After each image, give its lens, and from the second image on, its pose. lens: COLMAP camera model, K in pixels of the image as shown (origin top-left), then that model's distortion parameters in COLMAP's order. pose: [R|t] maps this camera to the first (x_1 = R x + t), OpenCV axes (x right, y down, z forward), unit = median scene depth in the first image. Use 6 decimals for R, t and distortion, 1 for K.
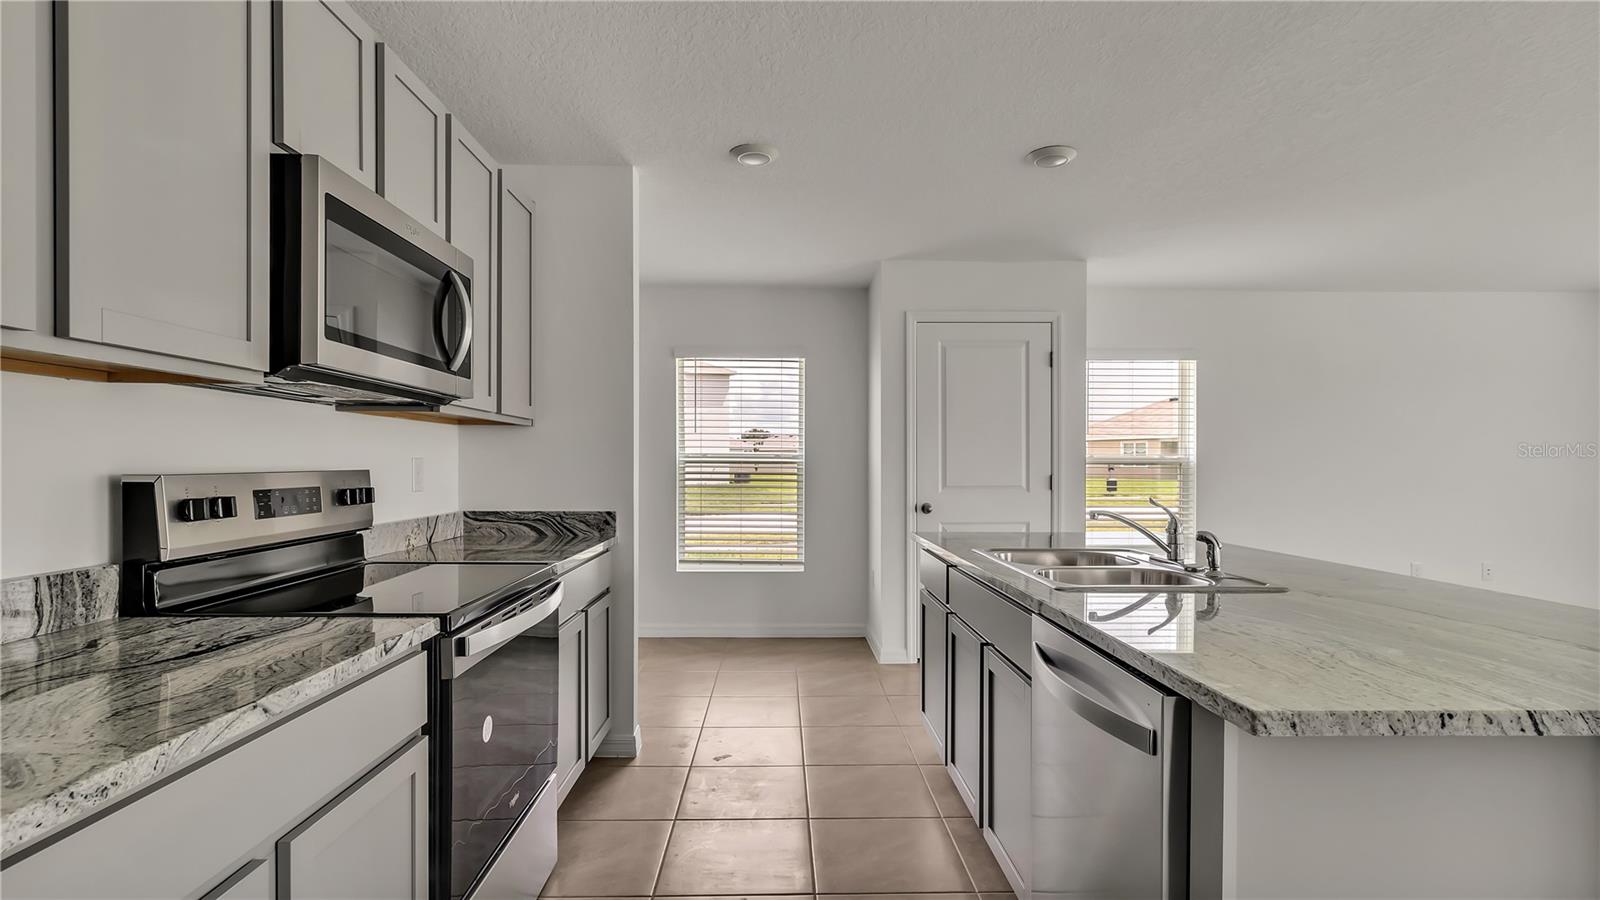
lens RADIAL K [[759.9, 0, 794.0], [0, 759.9, 453.7], [0, 0, 1]] dist [-0.000803, 0.000843]
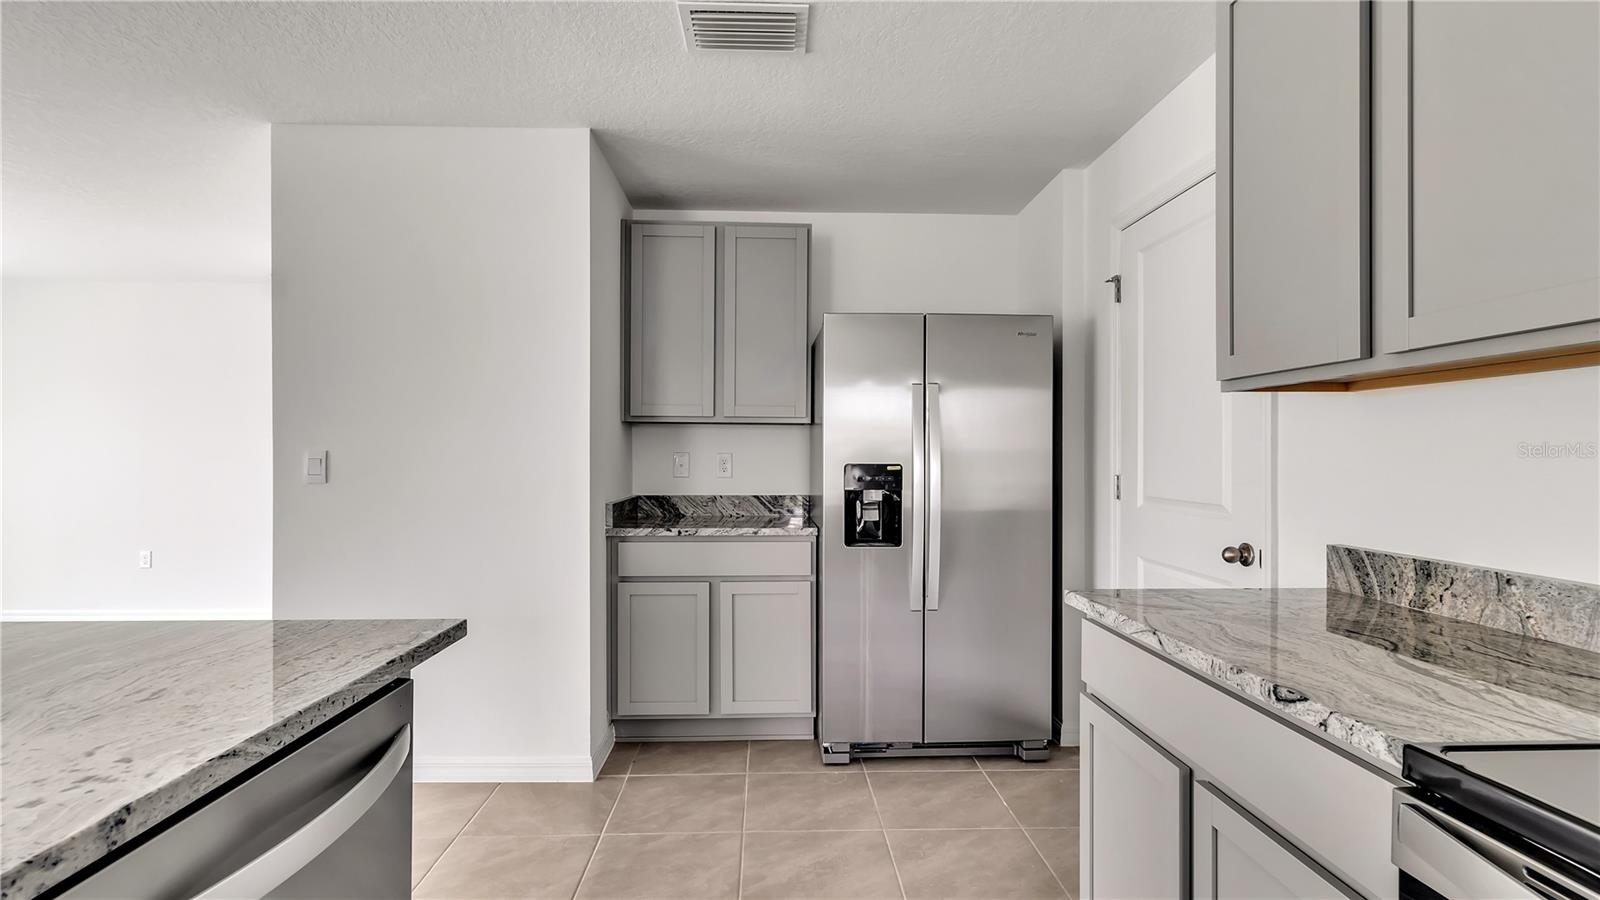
lens RADIAL K [[759.9, 0, 794.0], [0, 759.9, 453.7], [0, 0, 1]] dist [-0.000803, 0.000843]
pose [[-0.999846, -0.005749, -0.016608, -0.016012], [-0.005540, 0.999905, -0.012600, 0.018938], [0.016678, -0.012506, -0.999783, 1.938208]]
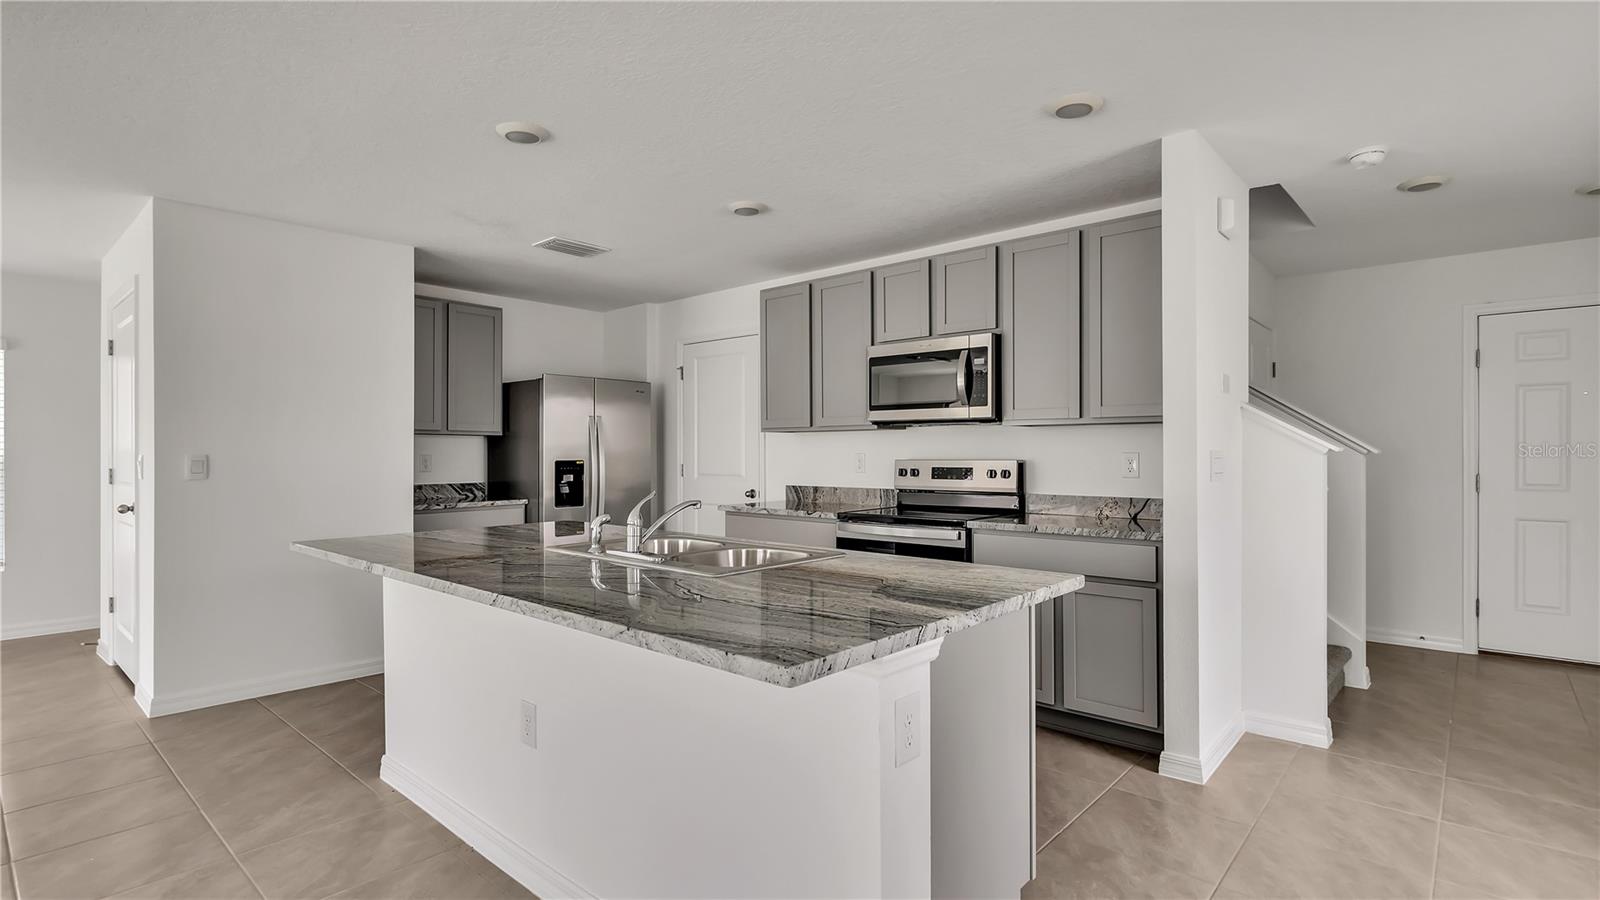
lens RADIAL K [[759.9, 0, 794.0], [0, 759.9, 453.7], [0, 0, 1]] dist [-0.000803, 0.000843]
pose [[-0.682971, -0.000789, -0.730445, 2.003400], [0.009279, 0.999909, -0.009756, 0.036438], [0.730386, -0.013441, -0.682902, 3.418338]]
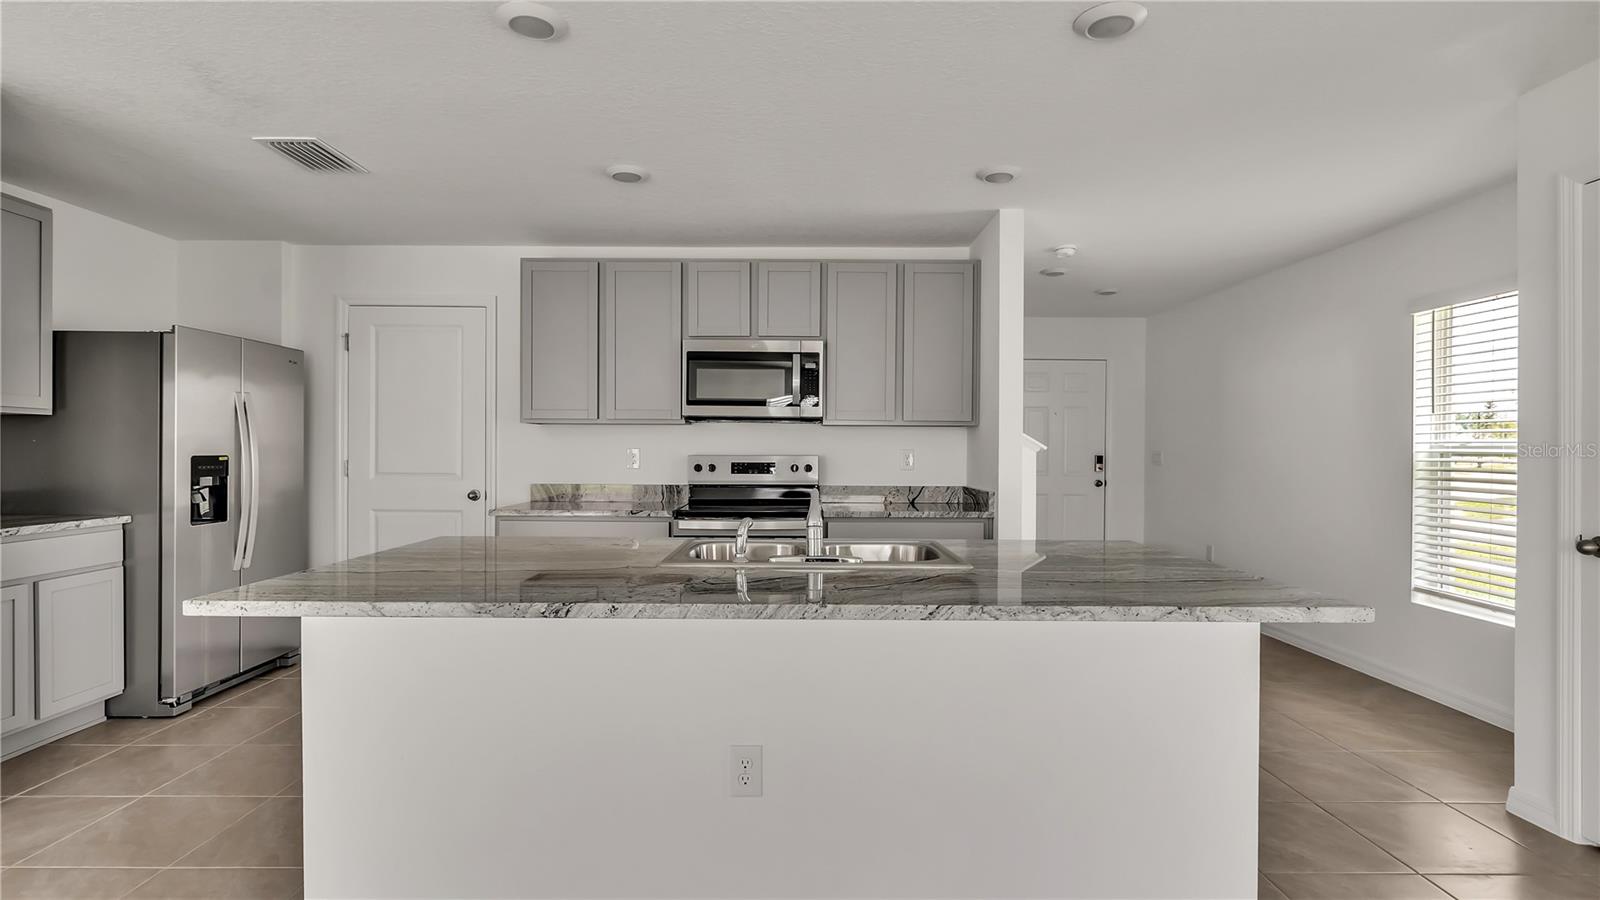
lens RADIAL K [[759.9, 0, 794.0], [0, 759.9, 453.7], [0, 0, 1]] dist [-0.000803, 0.000843]
pose [[-0.026281, 0.003675, -0.999648, 2.622264], [0.007147, 0.999968, 0.003489, 0.018177], [0.999629, -0.007053, -0.026306, 1.859069]]
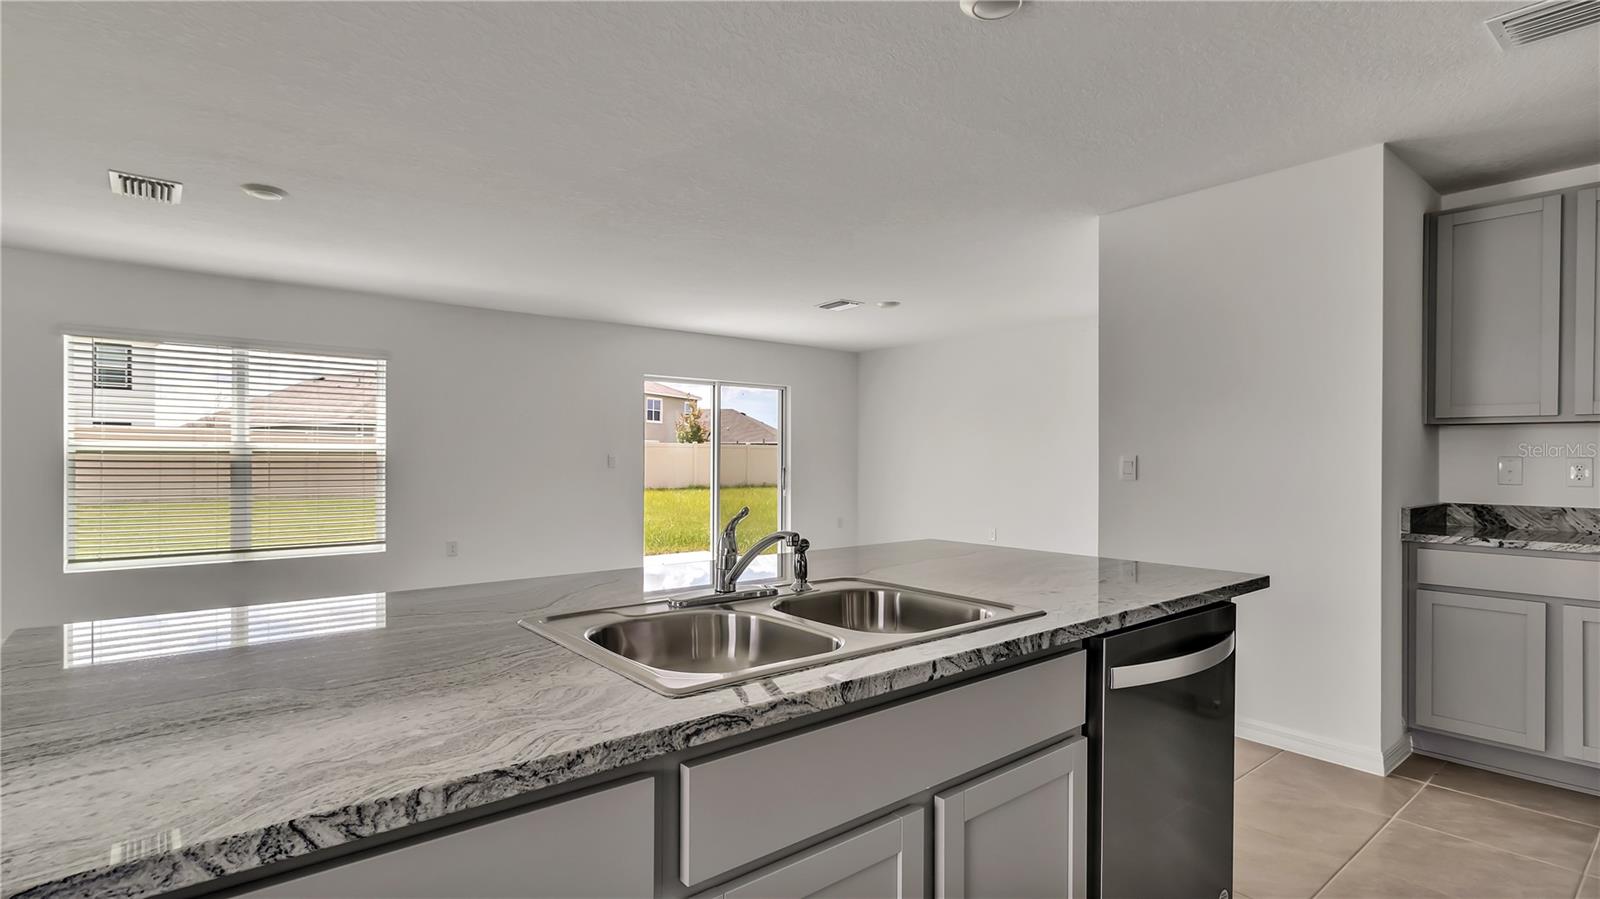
lens RADIAL K [[767.4, 0, 793.0], [0, 767.4, 459.6], [0, 0, 1]] dist [0.000997, 0.001300]
pose [[-0.616601, -0.010157, 0.787210, -0.196942], [-0.015671, 0.999877, 0.000626, 0.026292], [-0.787120, -0.011950, -0.616684, 2.576858]]
